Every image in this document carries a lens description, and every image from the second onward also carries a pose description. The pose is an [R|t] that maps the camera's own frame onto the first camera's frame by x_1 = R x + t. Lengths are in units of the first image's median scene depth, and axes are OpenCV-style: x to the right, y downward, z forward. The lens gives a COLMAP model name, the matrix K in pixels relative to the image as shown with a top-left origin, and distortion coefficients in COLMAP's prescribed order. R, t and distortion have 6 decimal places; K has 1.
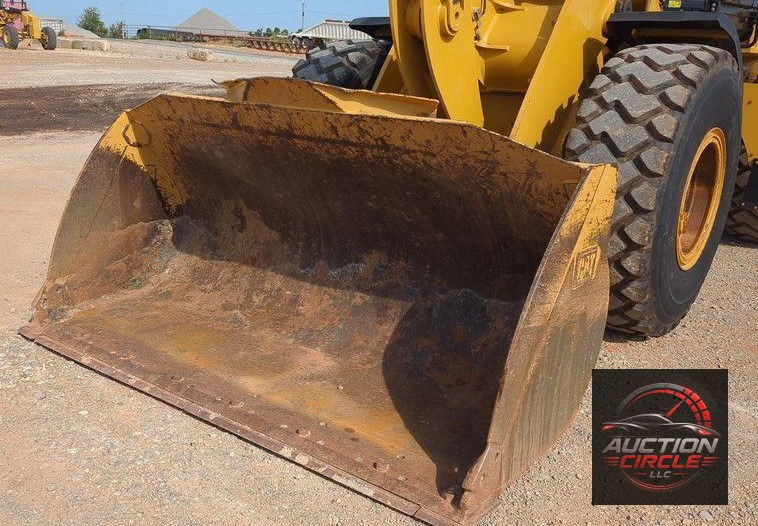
lens RADIAL K [[637.9, 0, 381.1], [0, 637.9, 277.6], [0, 0, 1]] dist [0.074988, -0.096977]
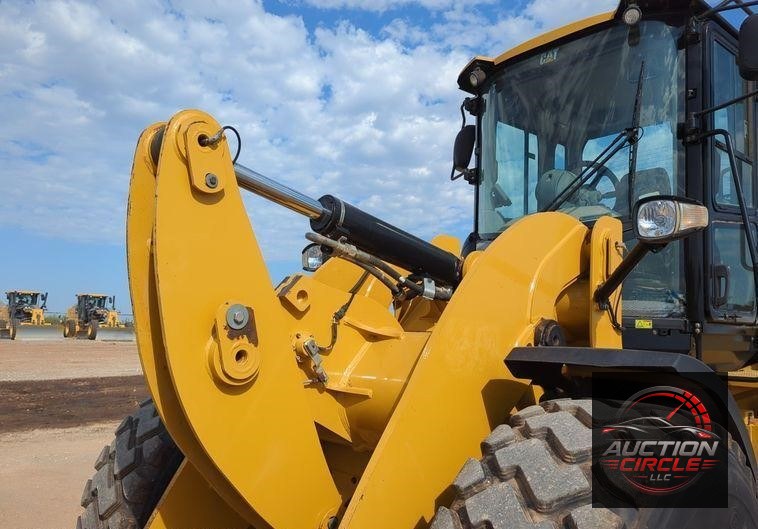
lens RADIAL K [[637.9, 0, 381.1], [0, 637.9, 279.1], [0, 0, 1]] dist [0.074988, -0.096977]
pose [[0.998173, -0.009257, -0.059715, 0.201564], [-0.017479, 0.901724, -0.431958, -0.145903], [0.057845, 0.432213, 0.899915, 0.293640]]
